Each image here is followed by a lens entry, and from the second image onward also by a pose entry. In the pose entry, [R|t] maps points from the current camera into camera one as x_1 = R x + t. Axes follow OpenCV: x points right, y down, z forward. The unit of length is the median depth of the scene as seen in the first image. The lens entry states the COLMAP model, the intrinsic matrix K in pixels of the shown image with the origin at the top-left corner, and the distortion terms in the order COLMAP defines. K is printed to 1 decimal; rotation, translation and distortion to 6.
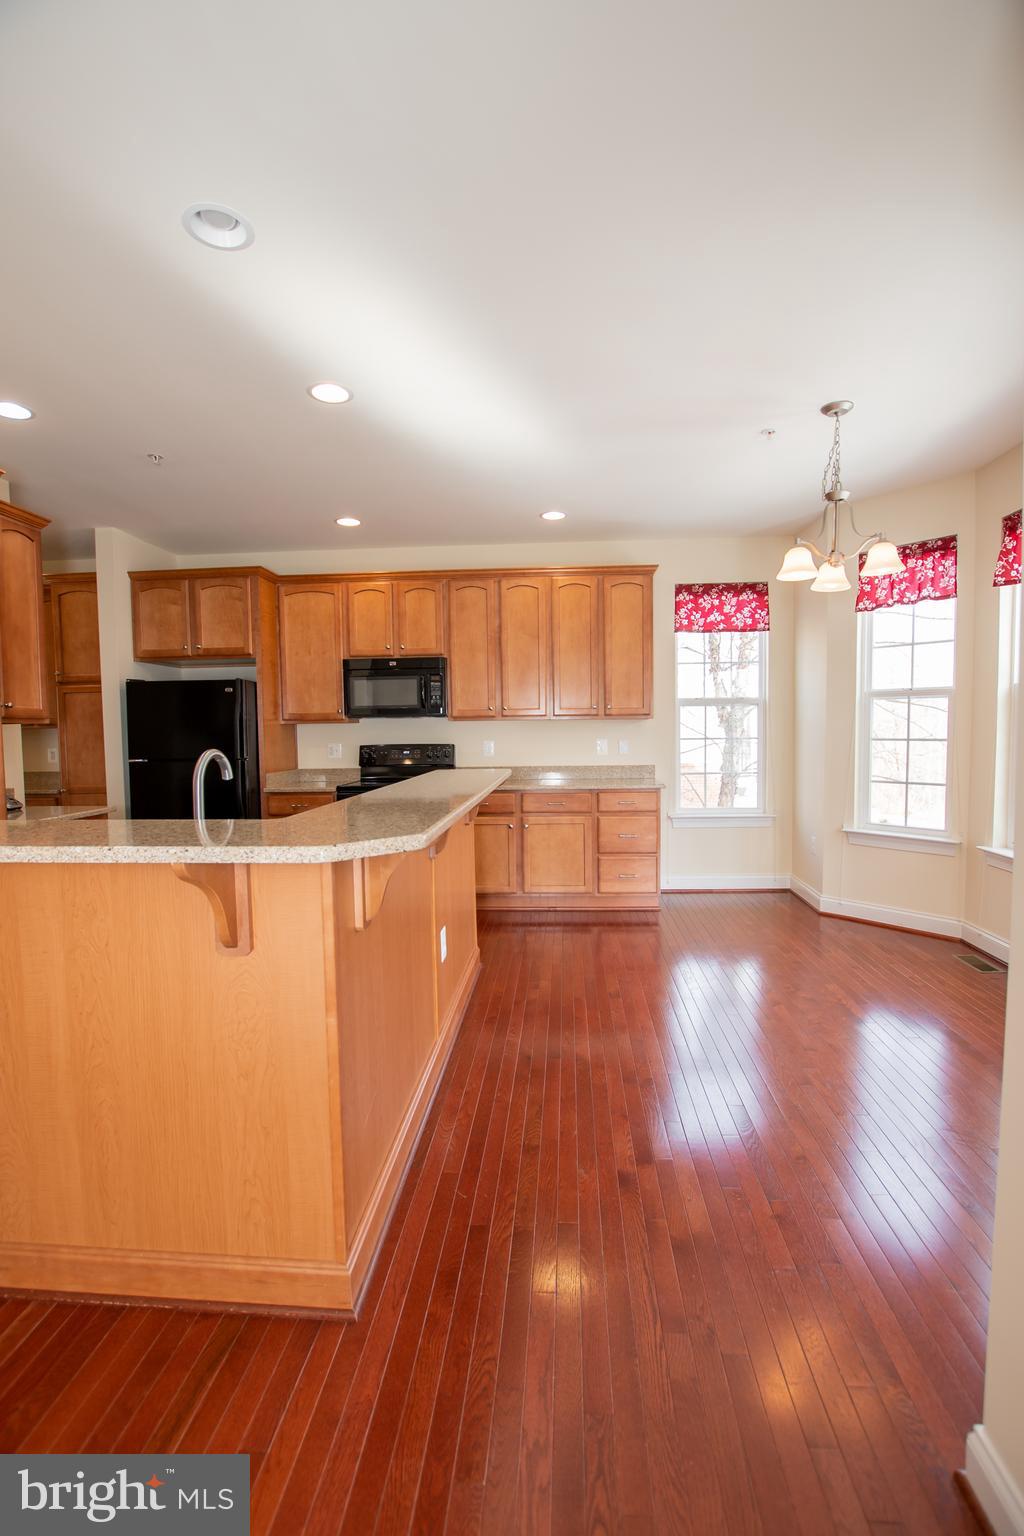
lens RADIAL K [[696.1, 0, 519.8], [0, 696.1, 766.3], [0, 0, 1]] dist [-0.018158, -0.002374]
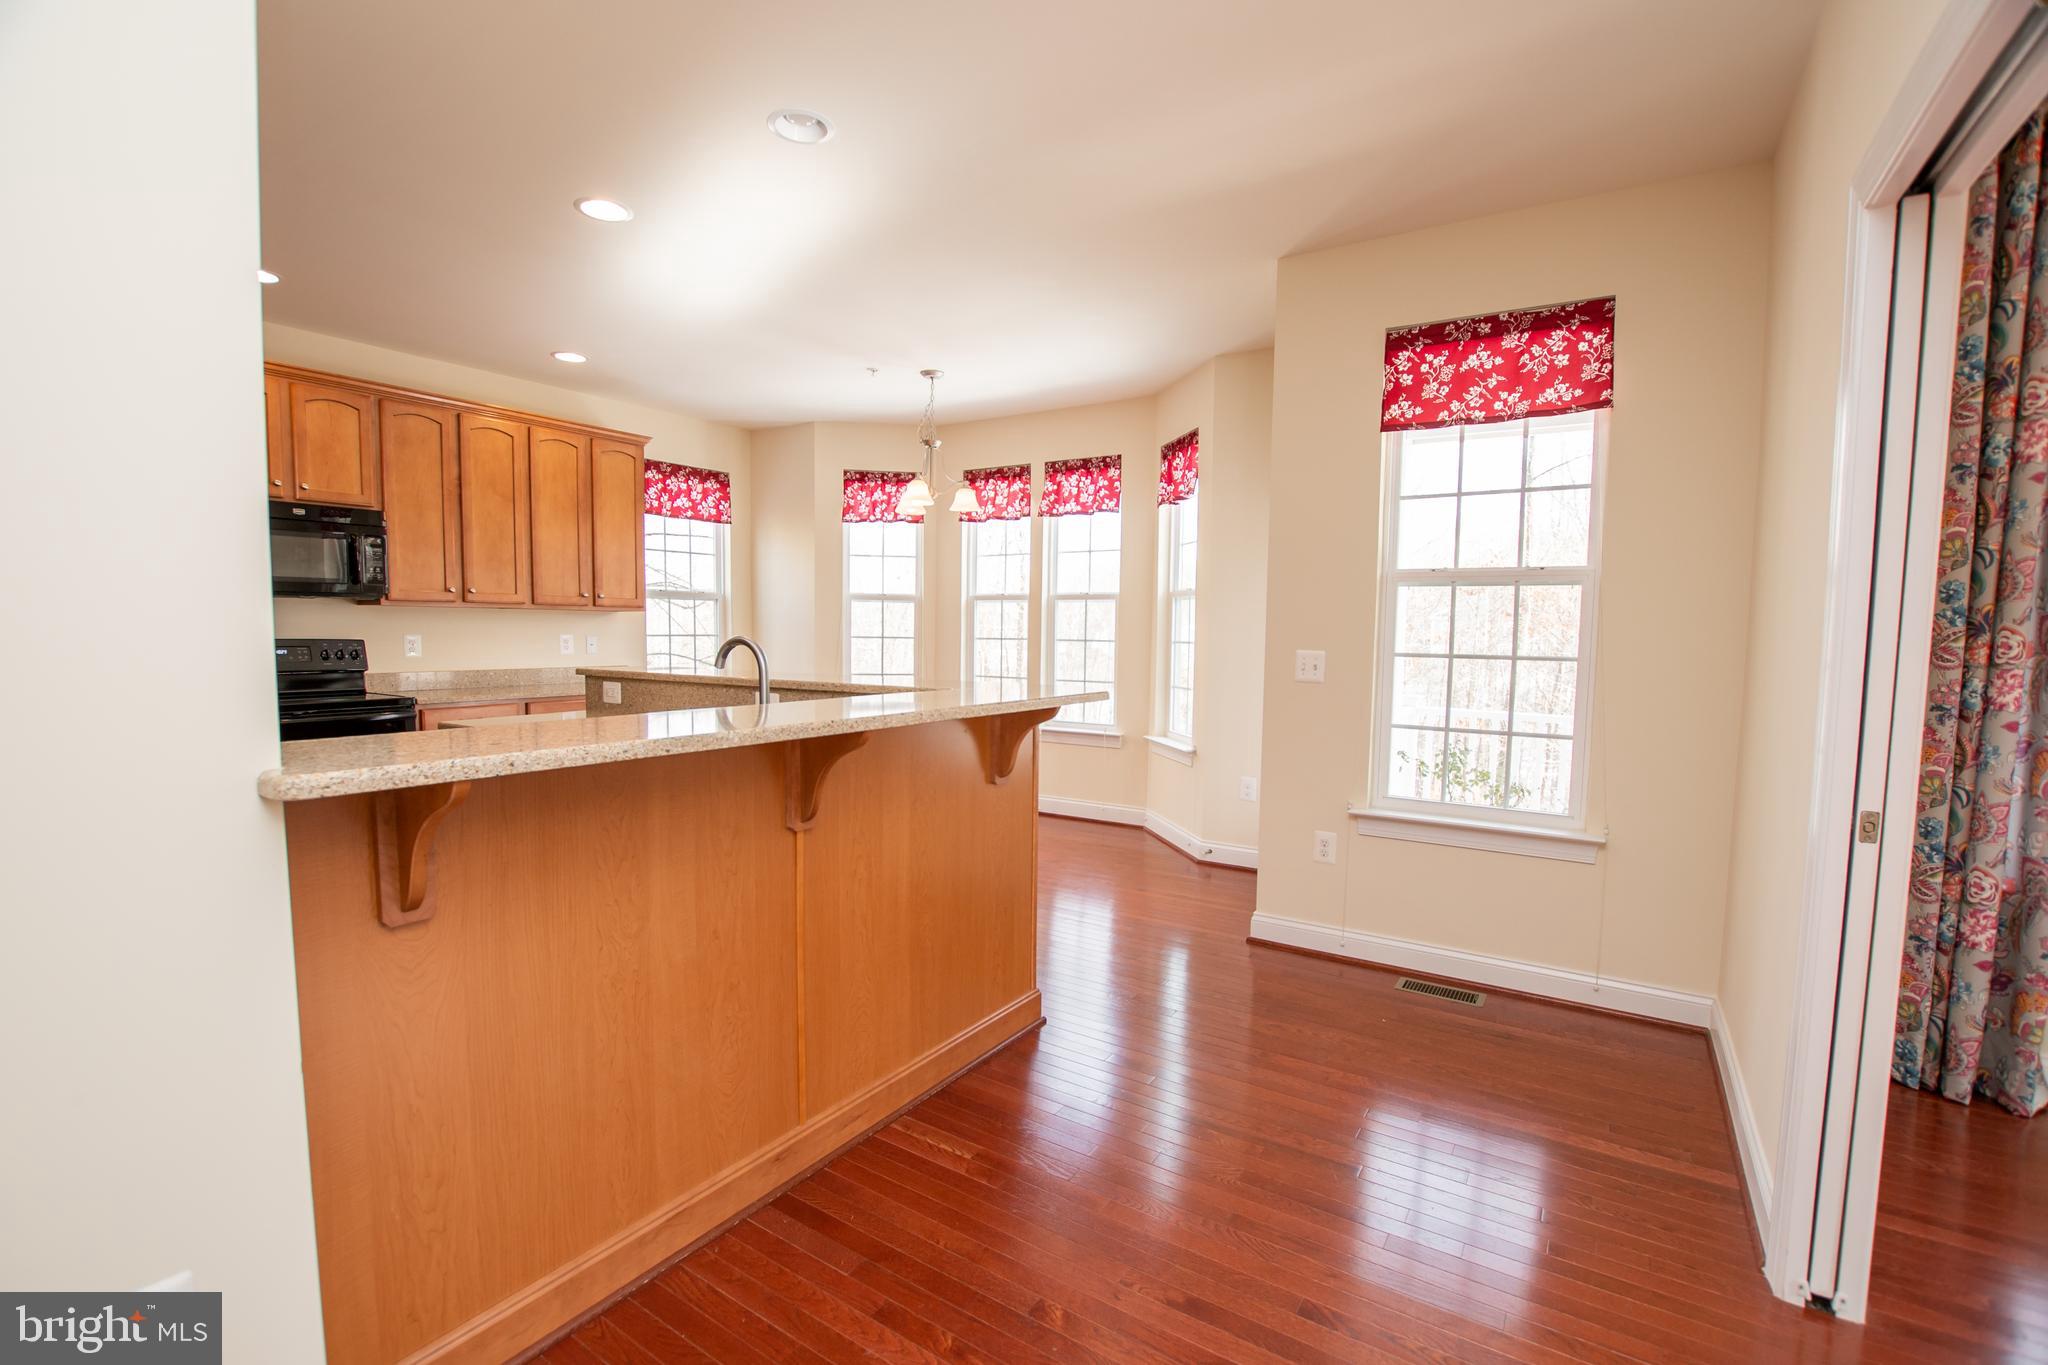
lens RADIAL K [[928.1, 0, 1013.5], [0, 928.1, 701.8], [0, 0, 1]] dist [-0.018158, -0.002374]
pose [[0.496227, -0.051087, 0.866688, -0.586706], [0.031863, 0.998666, 0.040623, 0.011500], [-0.867608, 0.007457, 0.497193, 0.022068]]
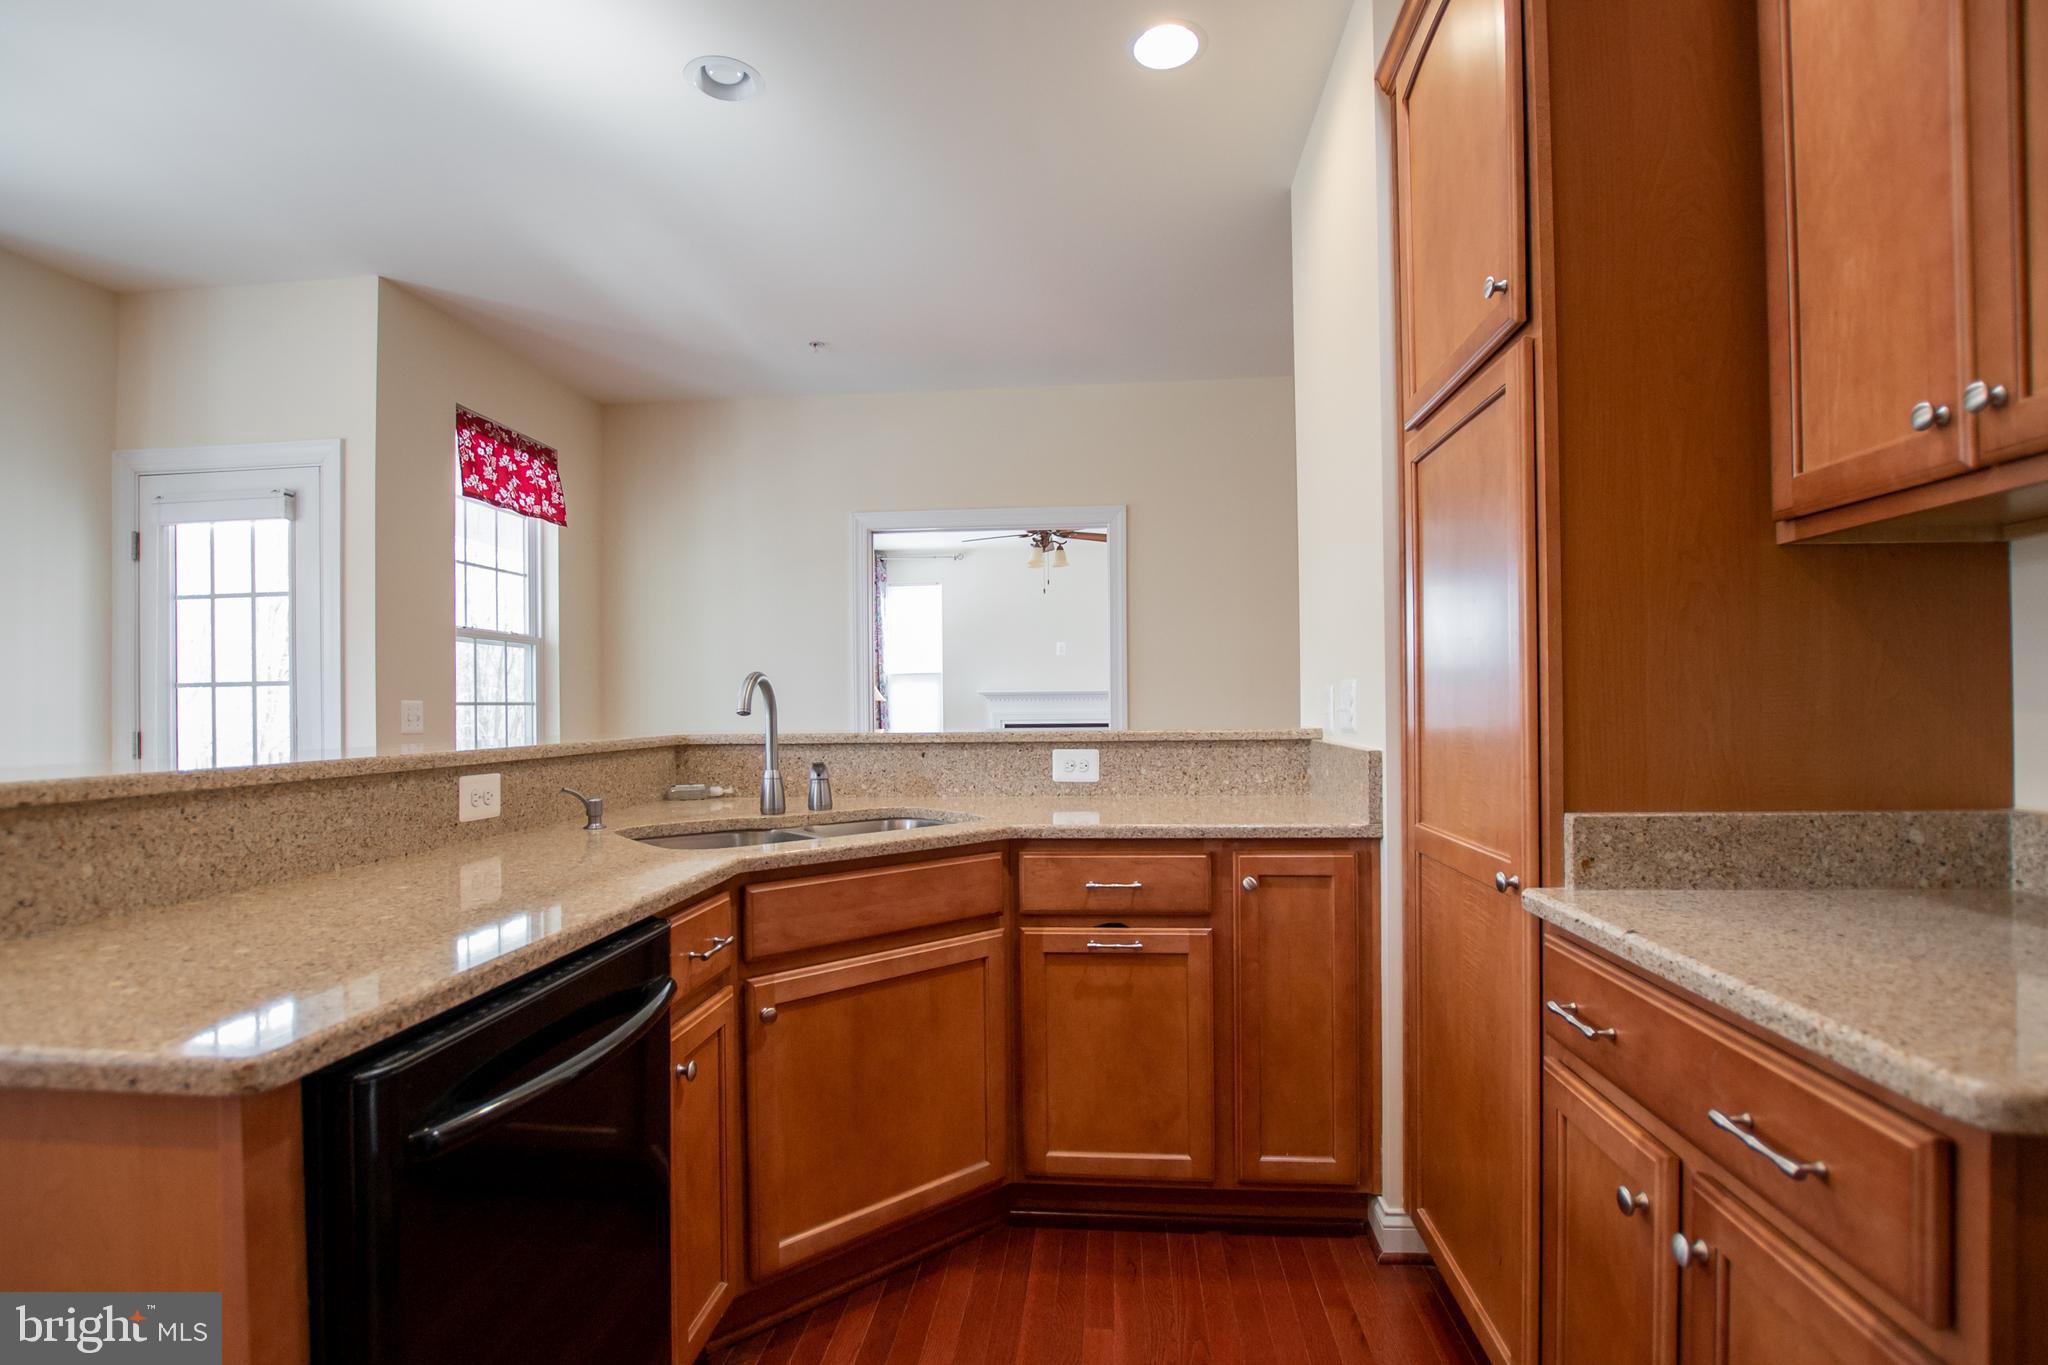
lens RADIAL K [[928.1, 0, 1022.1], [0, 928.1, 687.9], [0, 0, 1]] dist [-0.018158, -0.002374]
pose [[-0.999815, 0.018435, -0.005420, -0.296967], [0.018127, 0.998466, 0.052308, -0.024356], [0.006376, 0.052200, -0.998616, 0.924080]]
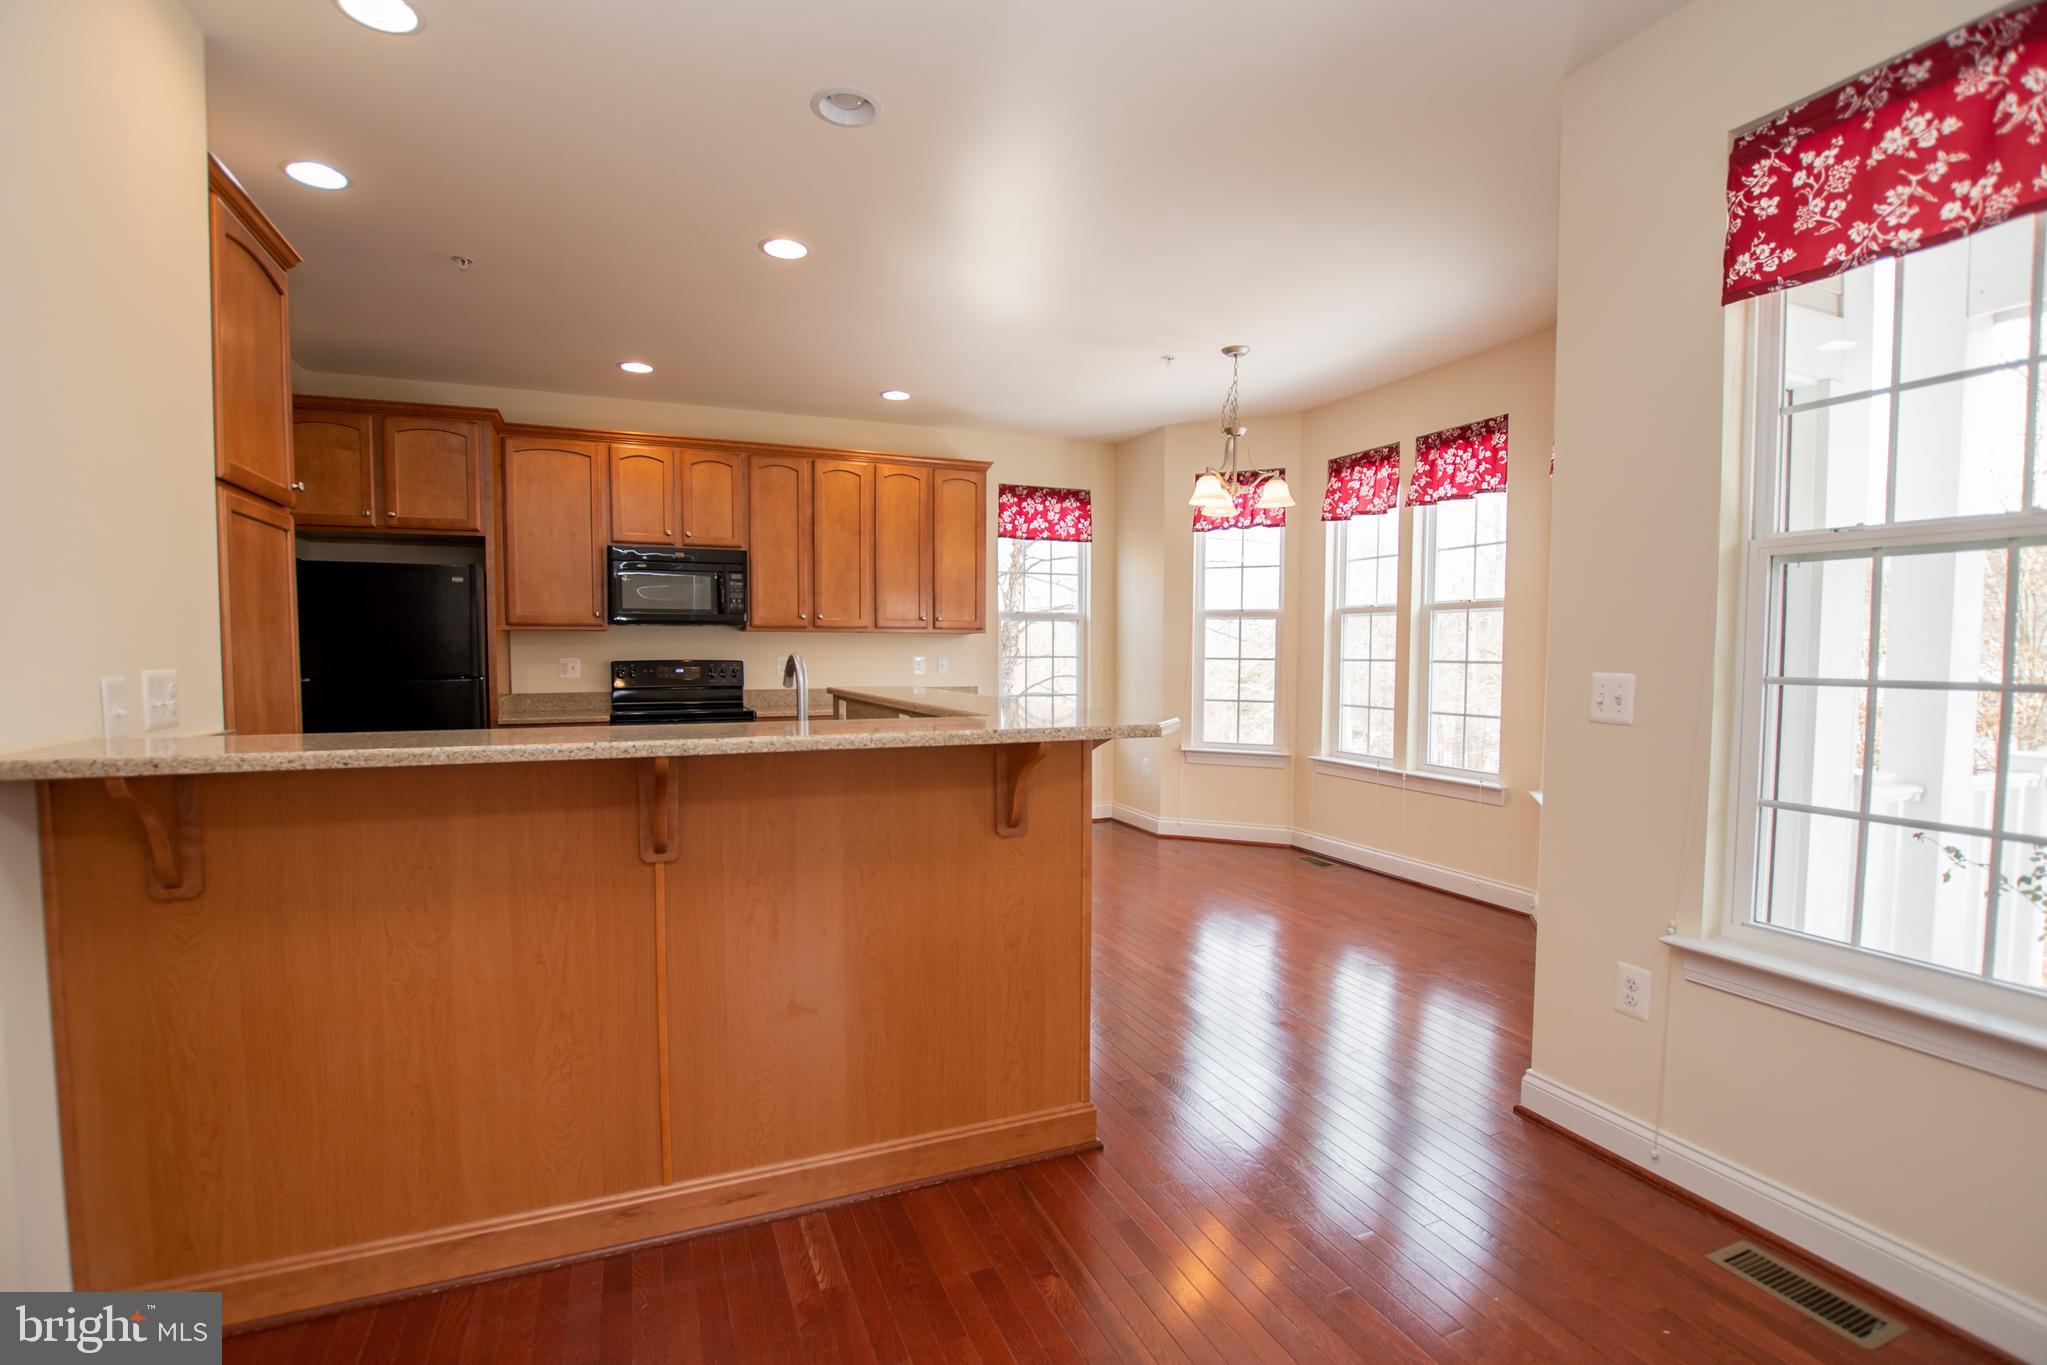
lens RADIAL K [[927.7, 0, 1028.6], [0, 927.7, 692.9], [0, 0, 1]] dist [-0.018158, -0.002374]
pose [[0.894454, -0.007088, 0.447105, -0.294006], [0.010563, 0.999930, -0.005280, 0.017814], [-0.447036, 0.009446, 0.894466, -0.099860]]
